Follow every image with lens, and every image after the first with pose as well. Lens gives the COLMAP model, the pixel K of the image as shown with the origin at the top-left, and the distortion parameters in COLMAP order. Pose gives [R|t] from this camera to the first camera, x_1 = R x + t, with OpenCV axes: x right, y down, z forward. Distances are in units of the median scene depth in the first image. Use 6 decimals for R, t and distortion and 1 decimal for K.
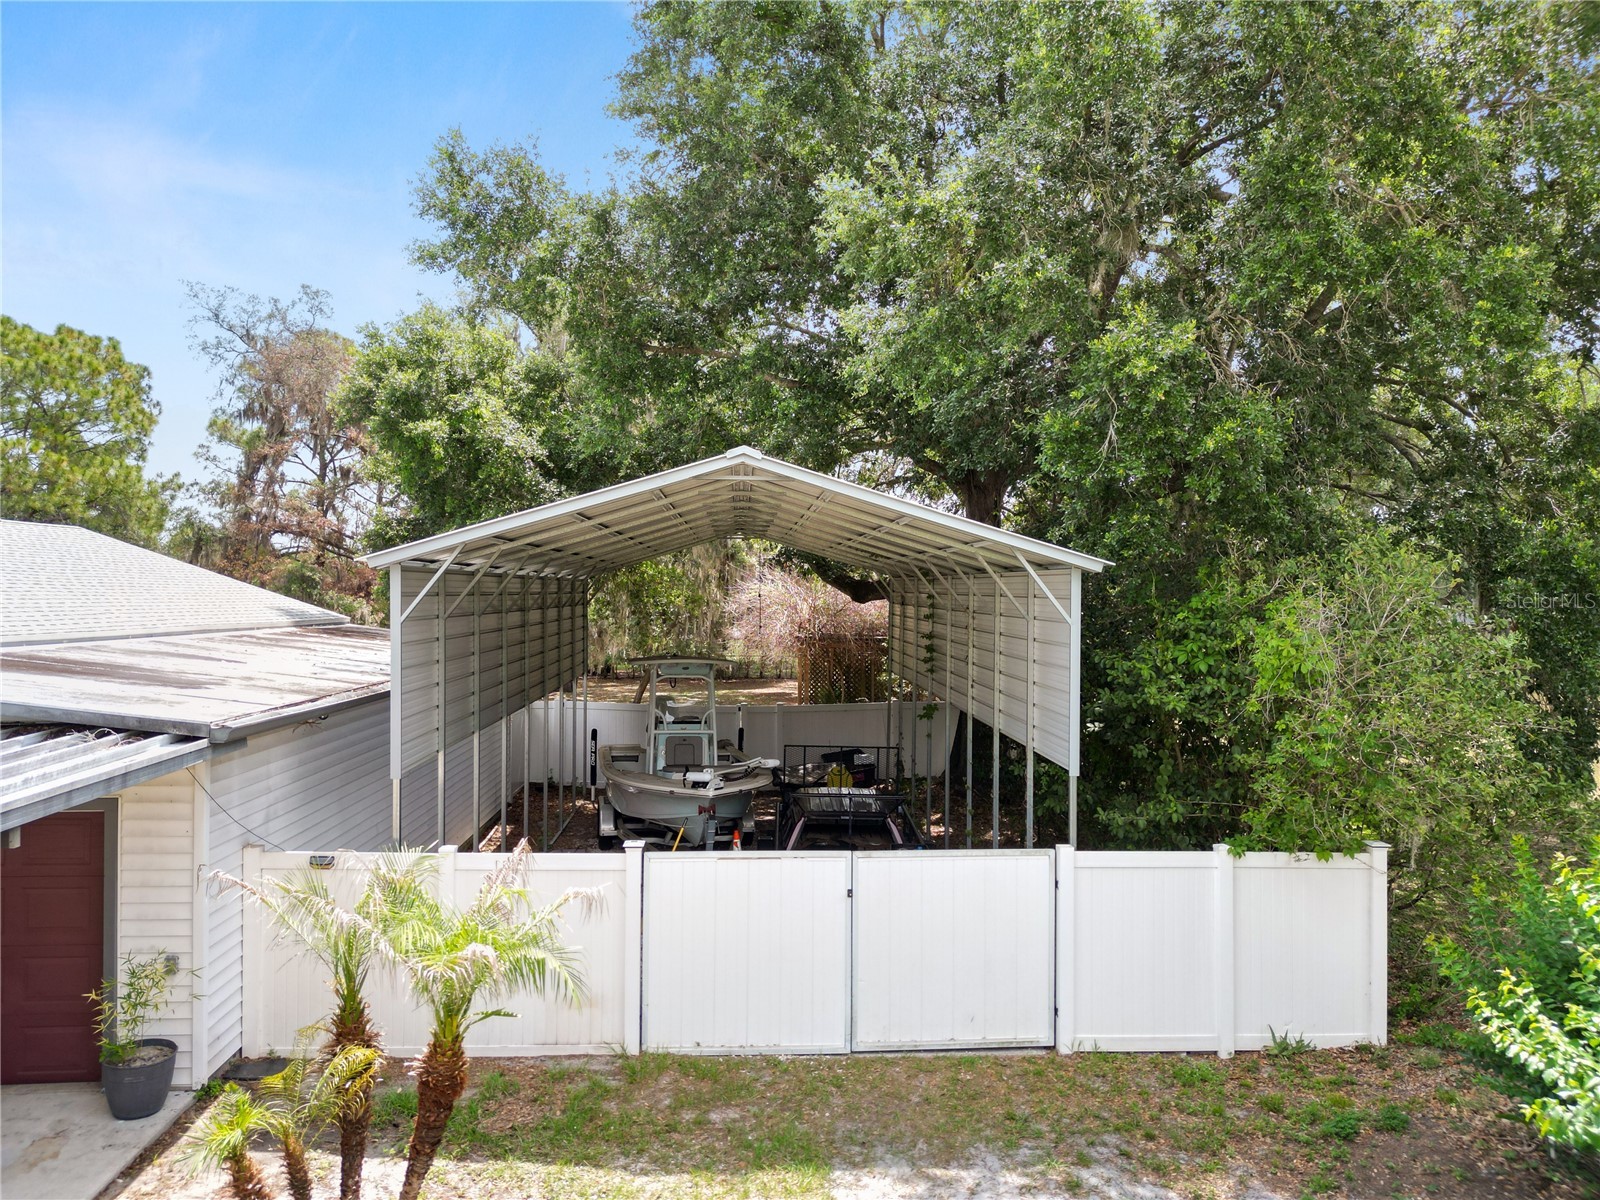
lens RADIAL K [[1120.5, 0, 800.0], [0, 1120.5, 600.0], [0, 0, 1]] dist [0.075682, -0.074788]
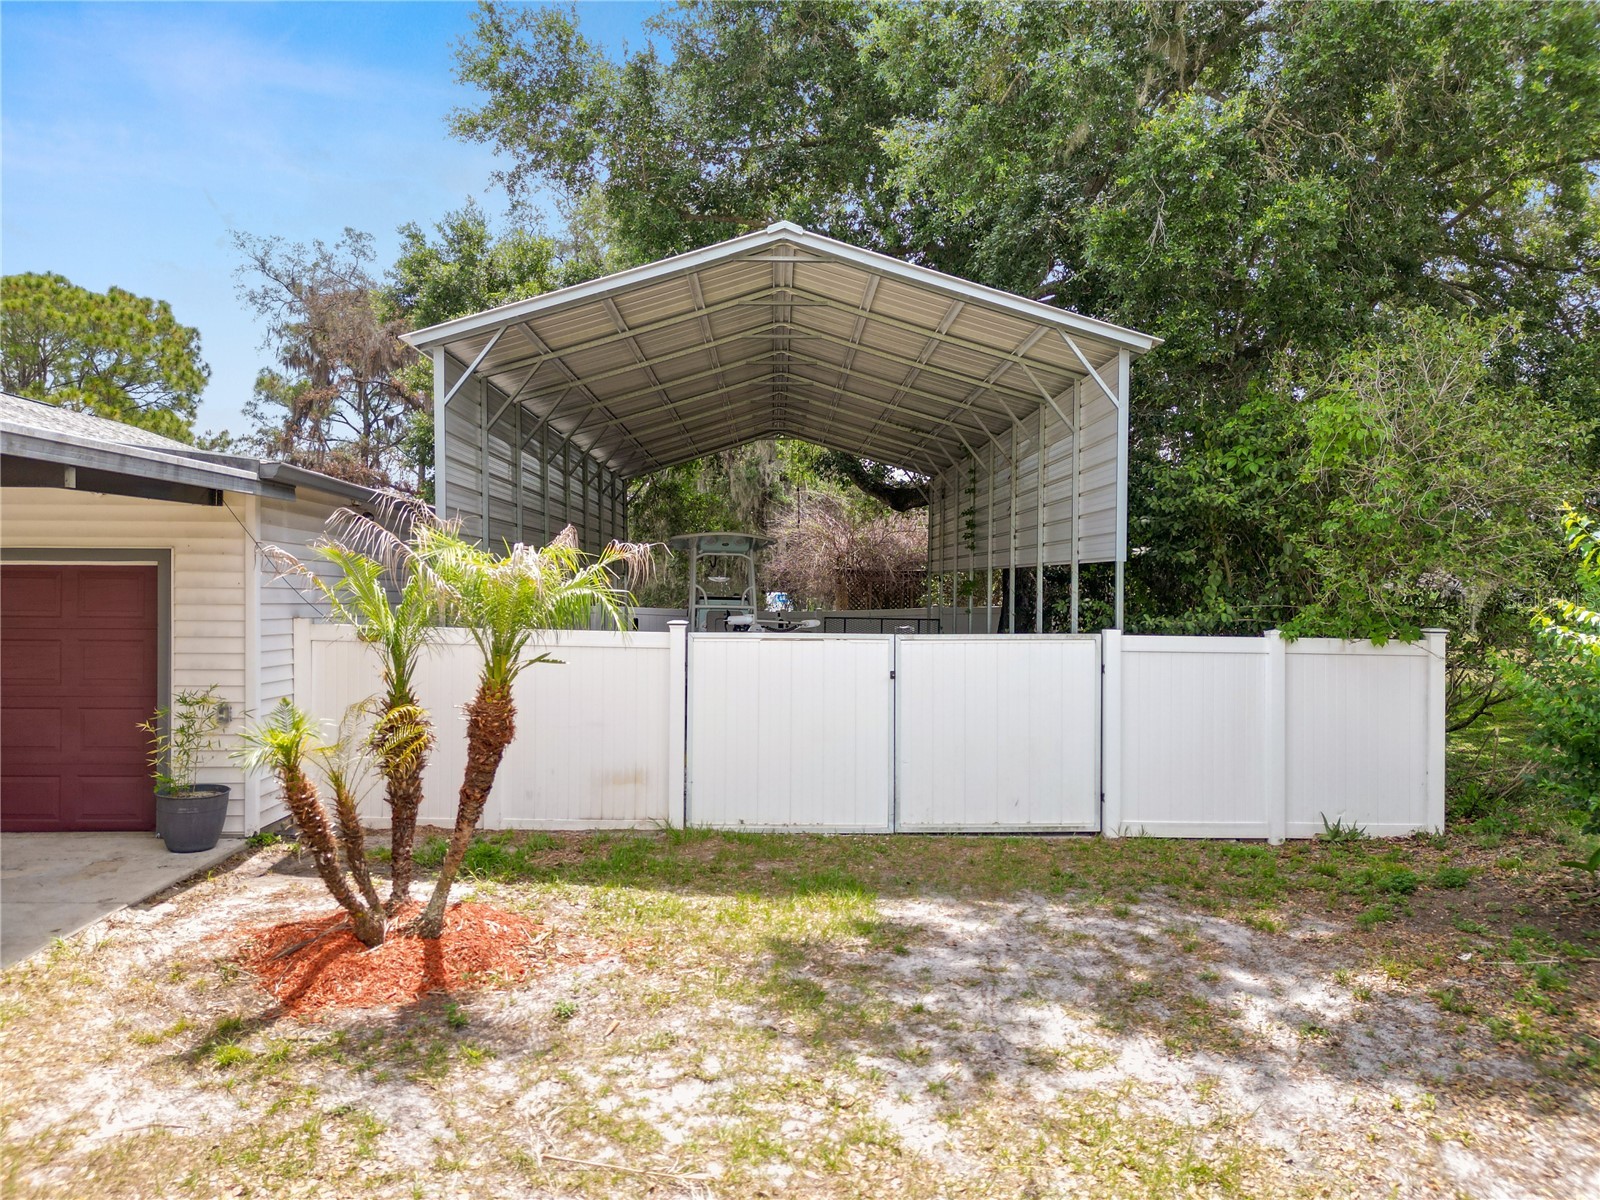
lens RADIAL K [[1122.3, 0, 800.0], [0, 1122.3, 600.0], [0, 0, 1]] dist [0.054318, -0.036200]
pose [[0.999445, -0.004160, -0.033059, -0.004289], [0.004201, 0.999990, 0.001172, 0.177506], [0.033054, -0.001310, 0.999453, 0.006345]]
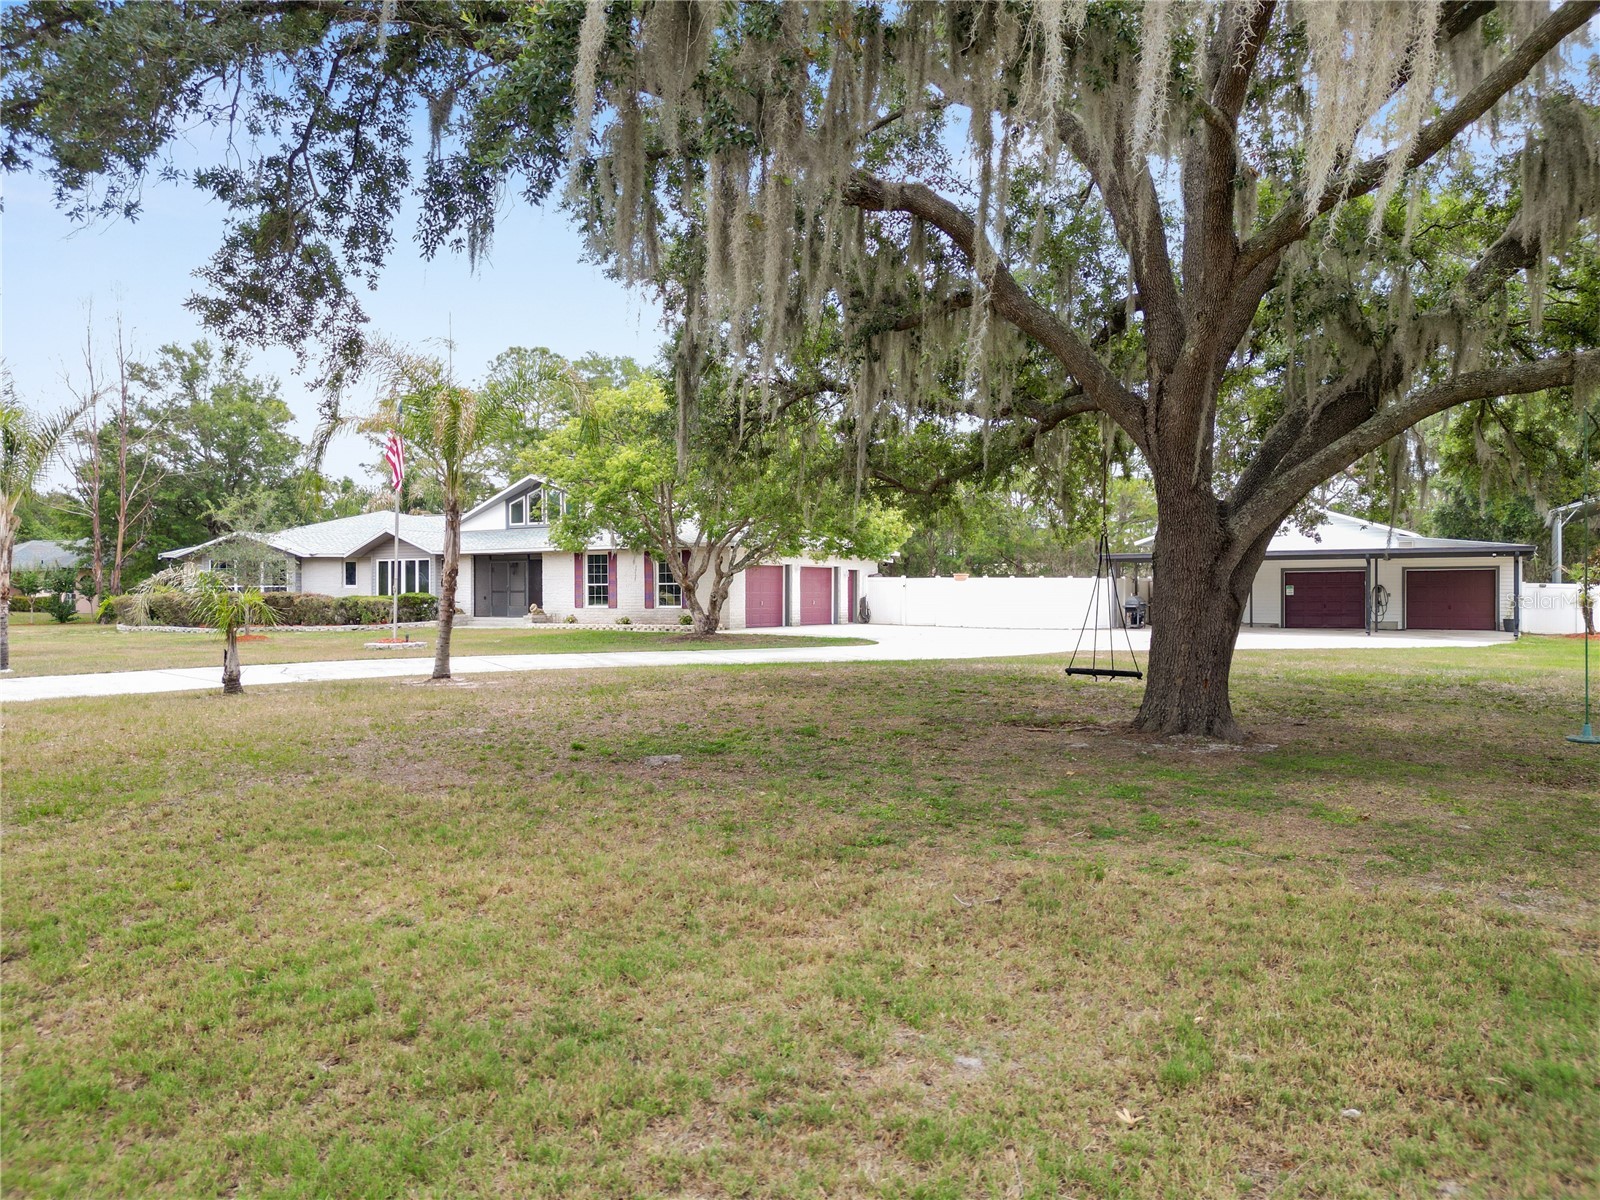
lens RADIAL K [[1120.5, 0, 800.0], [0, 1120.5, 600.0], [0, 0, 1]] dist [0.075682, -0.074788]
pose [[0.815264, -0.006762, -0.579050, -0.199113], [0.009517, 0.999953, 0.001722, 0.221673], [0.579012, -0.006915, 0.815290, -3.378129]]
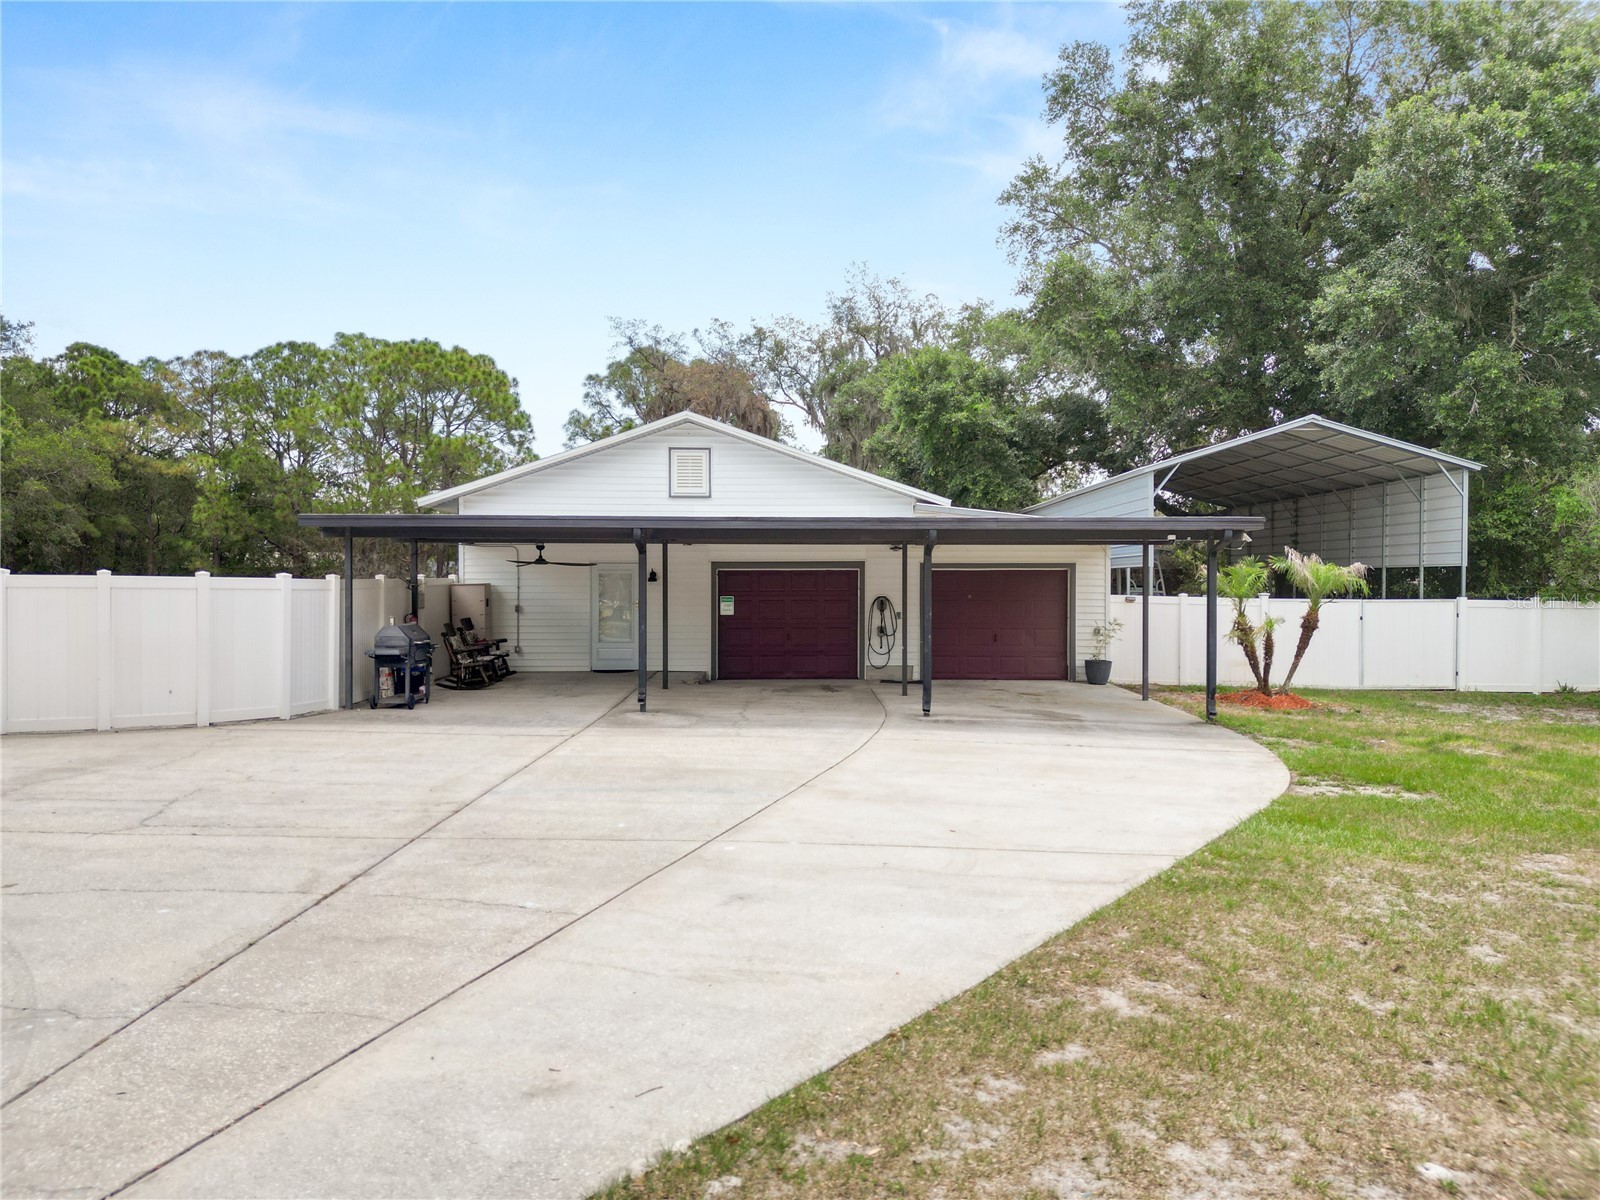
lens RADIAL K [[1113.0, 0, 805.4], [0, 1113.0, 607.8], [0, 0, 1]] dist [0.070003, -0.063472]
pose [[0.998486, -0.005817, -0.054692, -0.845560], [0.006434, 0.999917, 0.011118, 0.192861], [0.054622, -0.011453, 0.998441, -1.155842]]
